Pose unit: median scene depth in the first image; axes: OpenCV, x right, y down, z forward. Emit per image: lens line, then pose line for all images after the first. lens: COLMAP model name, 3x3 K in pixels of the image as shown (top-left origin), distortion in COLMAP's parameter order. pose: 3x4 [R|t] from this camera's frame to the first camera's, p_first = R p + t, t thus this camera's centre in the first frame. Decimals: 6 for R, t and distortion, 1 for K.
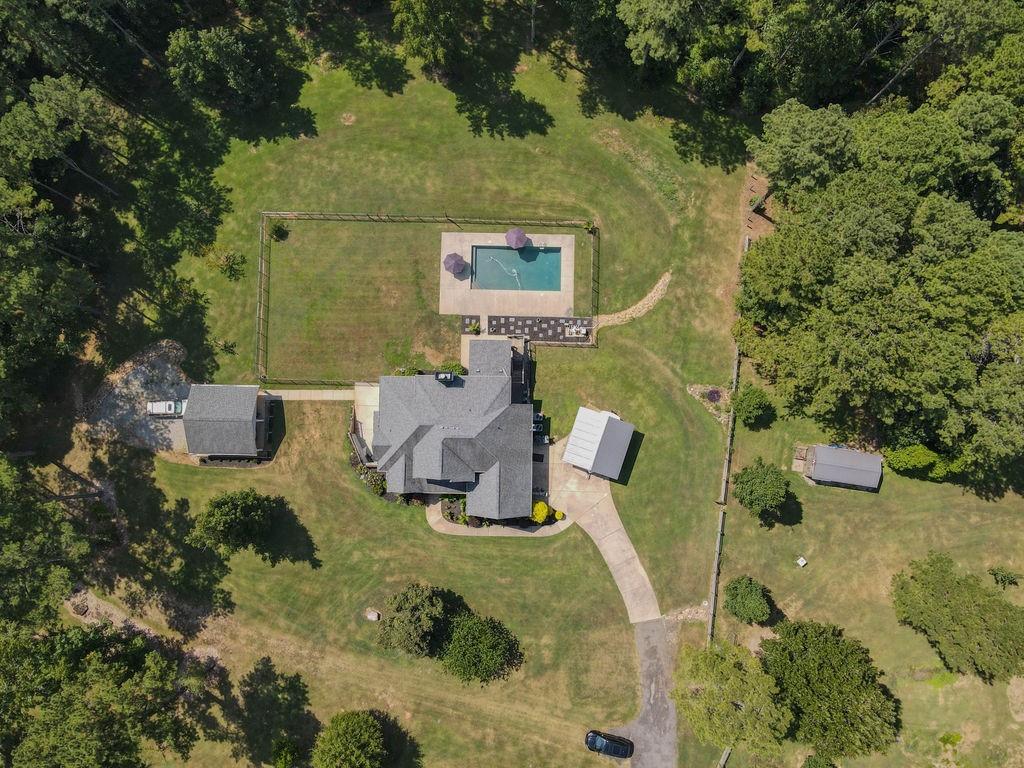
lens RADIAL K [[755.5, 0, 515.7], [0, 755.5, 379.6], [0, 0, 1]] dist [-0.007063, 0.031922]
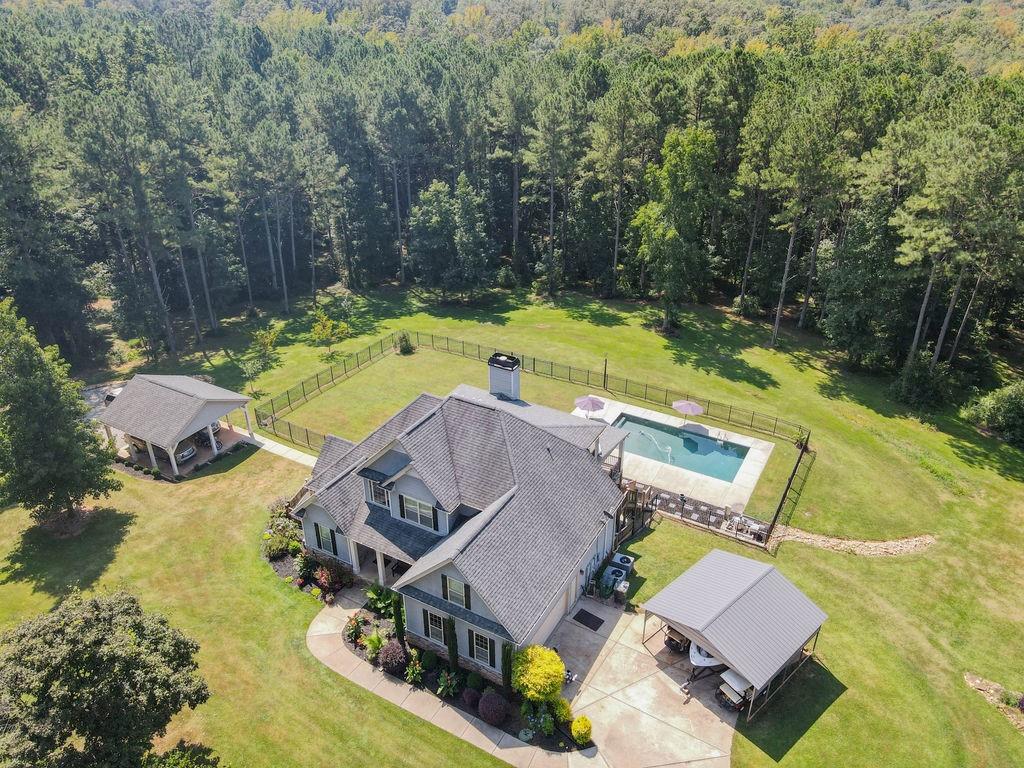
lens RADIAL K [[755.5, 0, 515.7], [0, 755.5, 379.6], [0, 0, 1]] dist [-0.007063, 0.031922]
pose [[0.879922, 0.233133, -0.413988, 0.141131], [-0.474708, 0.467570, -0.745674, 0.385597], [0.019727, 0.852659, 0.522096, 0.625506]]
